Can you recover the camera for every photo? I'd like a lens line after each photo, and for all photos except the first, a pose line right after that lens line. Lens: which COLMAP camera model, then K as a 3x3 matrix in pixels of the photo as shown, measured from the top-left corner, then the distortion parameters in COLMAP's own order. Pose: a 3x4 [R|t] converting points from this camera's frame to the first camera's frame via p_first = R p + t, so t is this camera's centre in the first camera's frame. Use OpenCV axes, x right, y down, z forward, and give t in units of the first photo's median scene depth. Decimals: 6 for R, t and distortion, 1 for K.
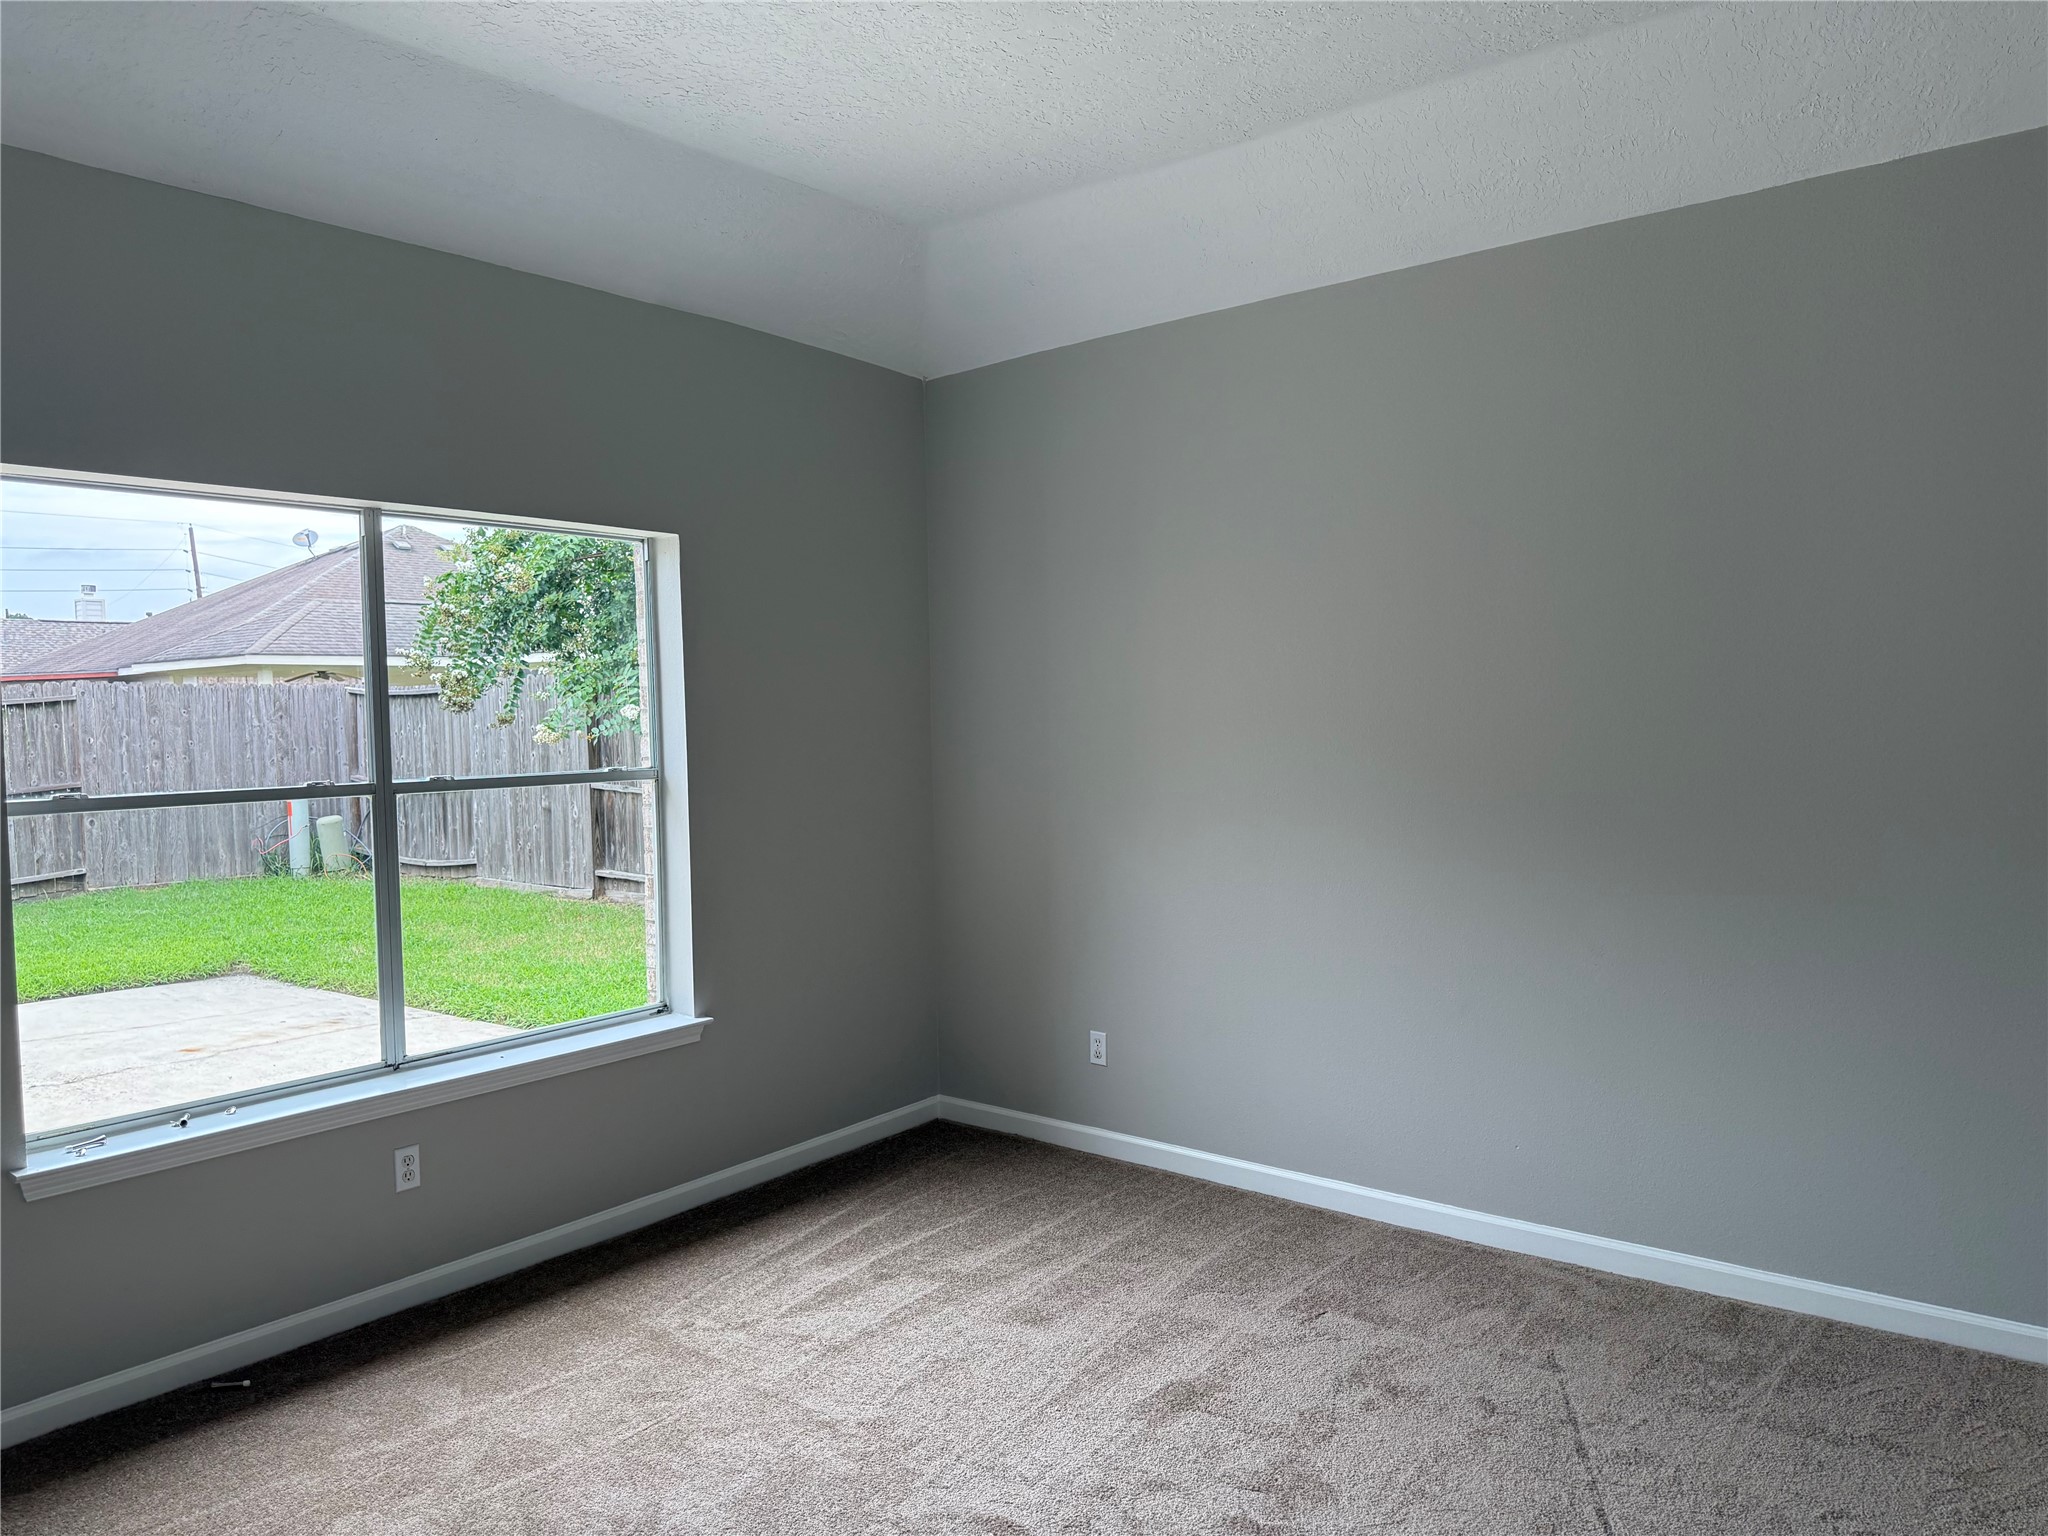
lens RADIAL K [[1439.1, 0, 1024.0], [0, 1439.1, 768.0], [0, 0, 1]] dist [0.095755, -0.118482]
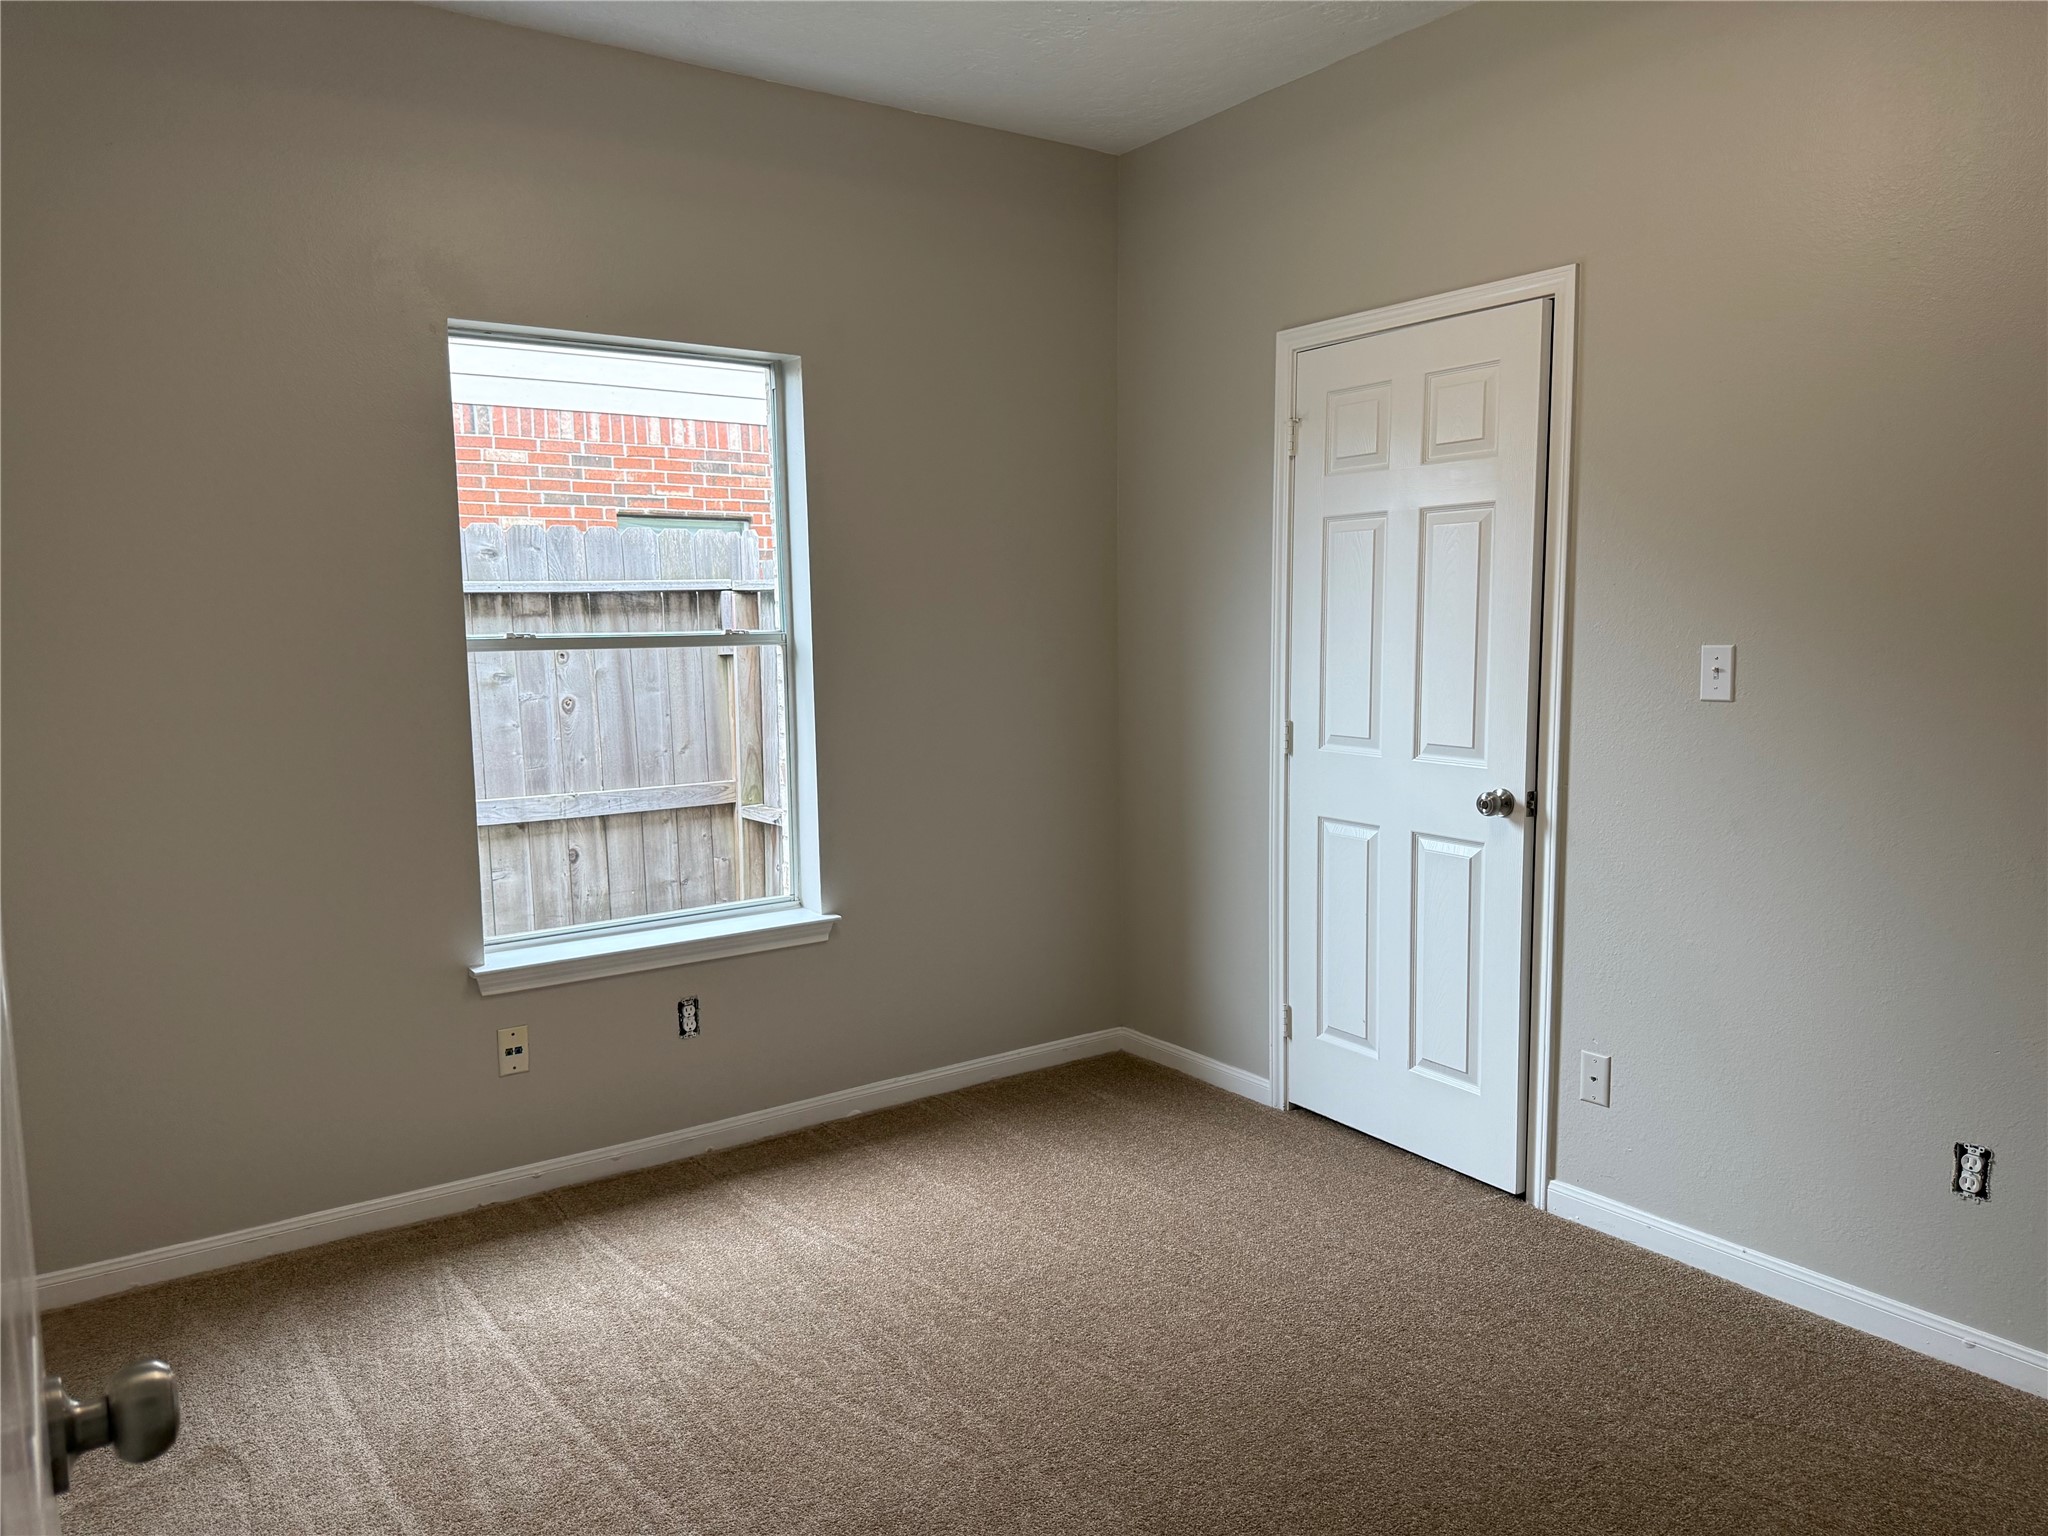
lens RADIAL K [[1439.1, 0, 1024.0], [0, 1439.1, 768.0], [0, 0, 1]] dist [0.095755, -0.118482]
pose [[0.939443, 0.055641, -0.338158, 0.176760], [-0.021134, 0.994260, 0.104885, -0.010884], [0.342053, -0.091387, 0.935226, 0.221887]]
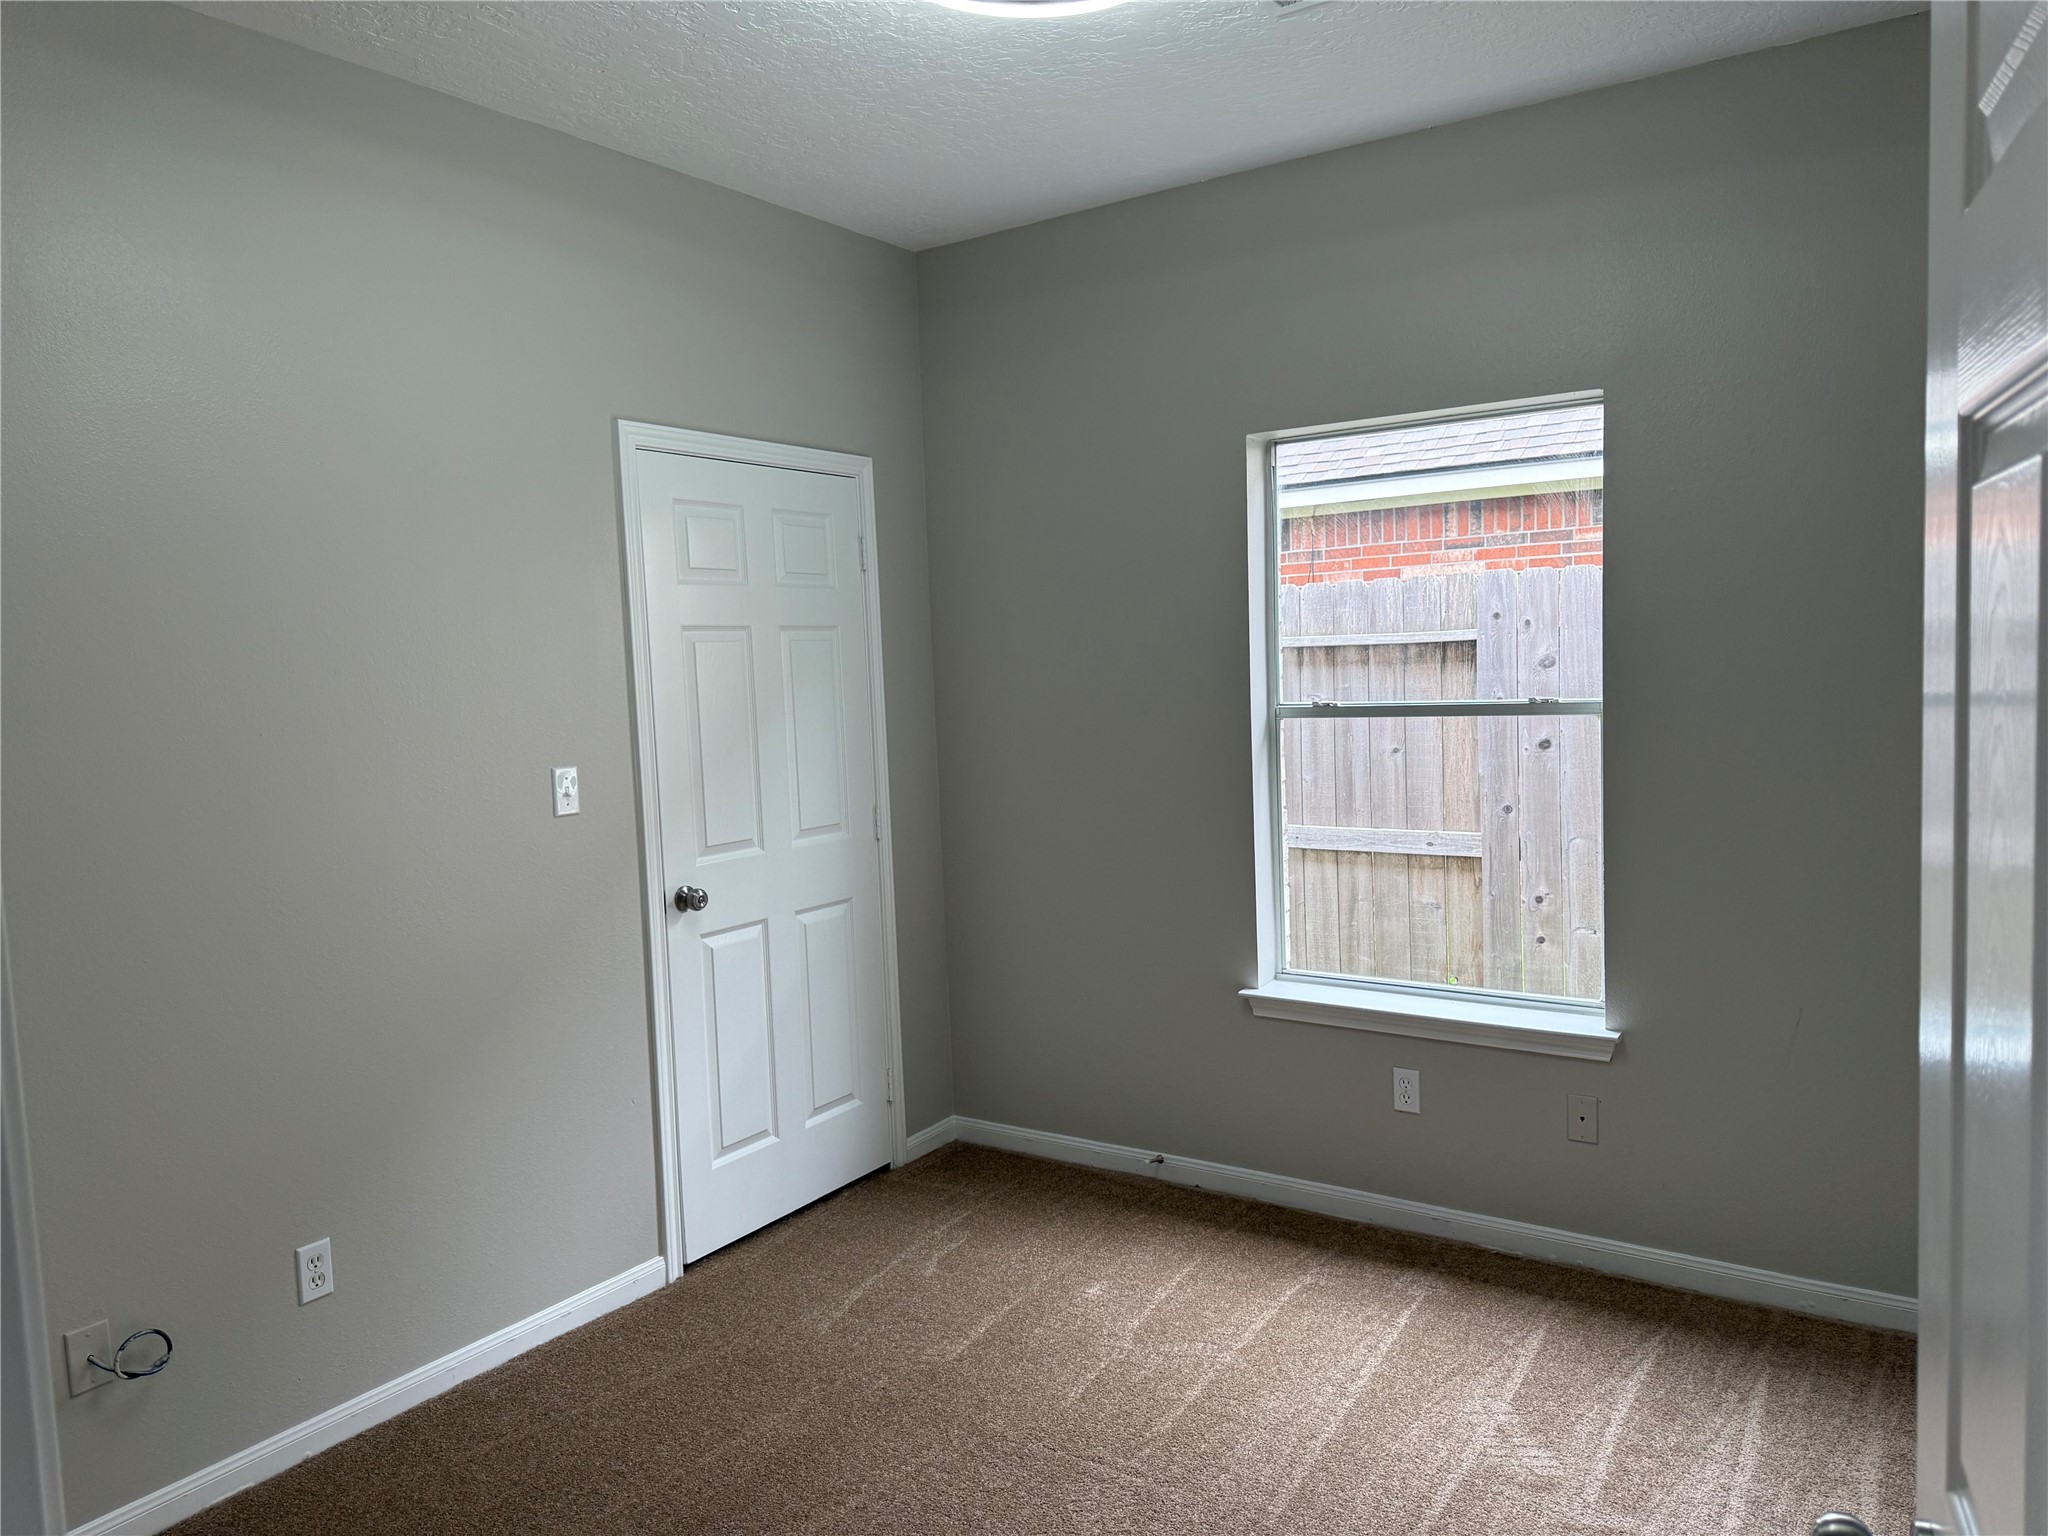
lens RADIAL K [[1439.1, 0, 1024.0], [0, 1439.1, 768.0], [0, 0, 1]] dist [0.095755, -0.118482]
pose [[0.006715, 0.091085, -0.995820, 0.507689], [0.011860, 0.995766, 0.091160, -0.036159], [0.999907, -0.012422, 0.005607, 0.679918]]
